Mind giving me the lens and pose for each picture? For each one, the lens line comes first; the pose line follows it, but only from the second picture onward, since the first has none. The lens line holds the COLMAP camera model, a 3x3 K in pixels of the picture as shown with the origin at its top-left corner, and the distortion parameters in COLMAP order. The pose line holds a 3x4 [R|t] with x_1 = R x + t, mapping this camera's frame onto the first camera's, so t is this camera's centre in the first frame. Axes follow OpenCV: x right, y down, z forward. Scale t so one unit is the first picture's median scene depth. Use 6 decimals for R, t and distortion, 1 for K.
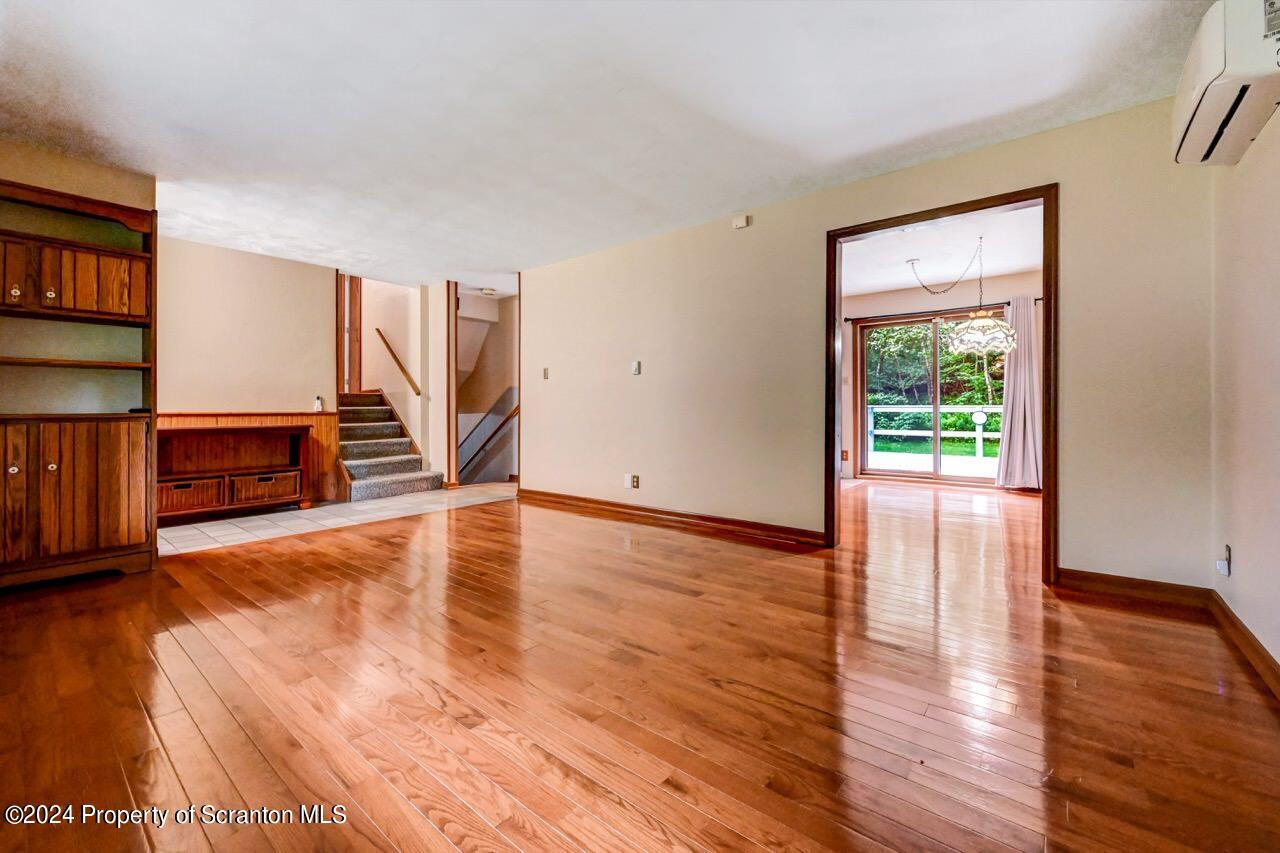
lens RADIAL K [[518.5, 0, 639.1], [0, 518.5, 407.1], [0, 0, 1]] dist [0.000167, 0.000068]
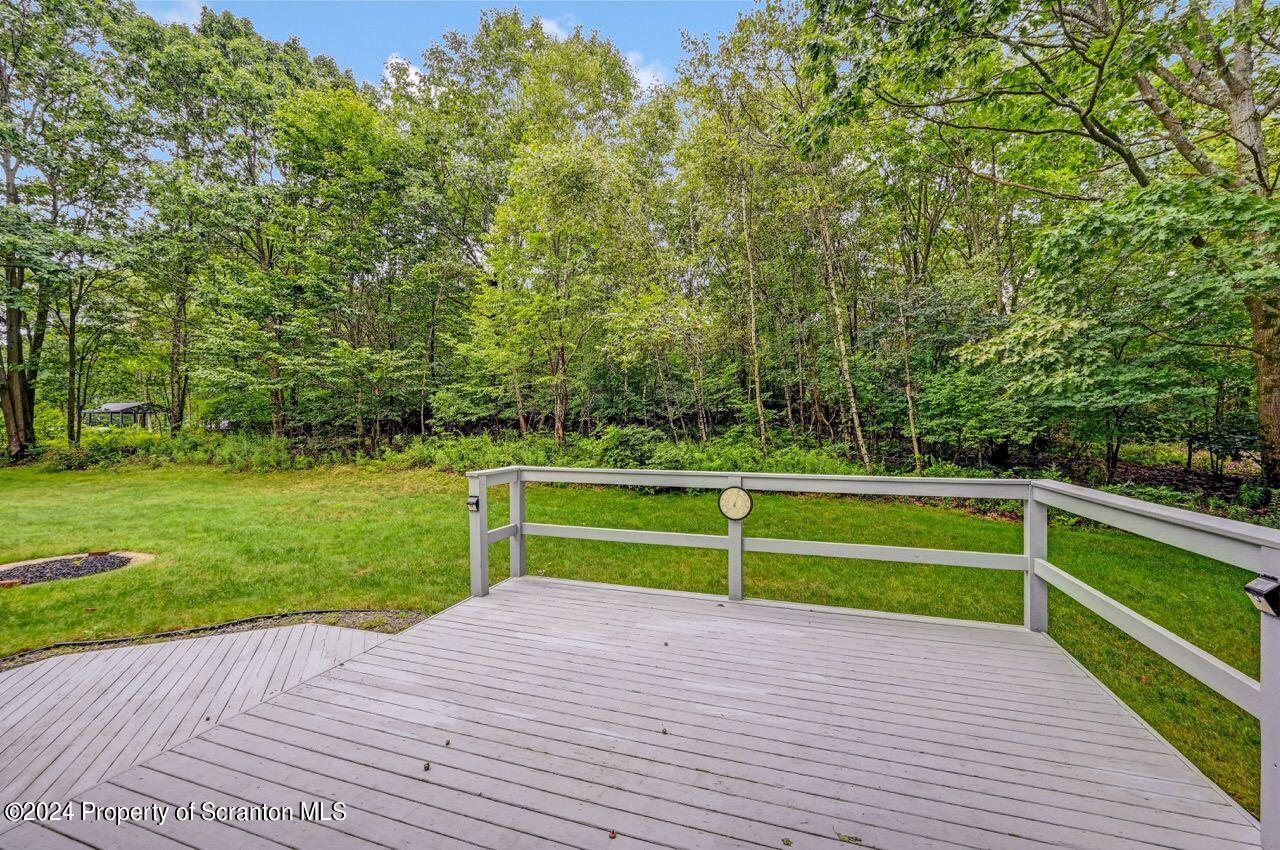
lens RADIAL K [[510.1, 0, 642.6], [0, 510.1, 431.1], [0, 0, 1]] dist [0.000380, 0.000313]
pose [[0.935739, 0.000929, 0.352691, 0.217426], [-0.000645, 0.999999, -0.000922, -0.017420], [-0.352692, 0.000635, 0.935739, 0.316158]]
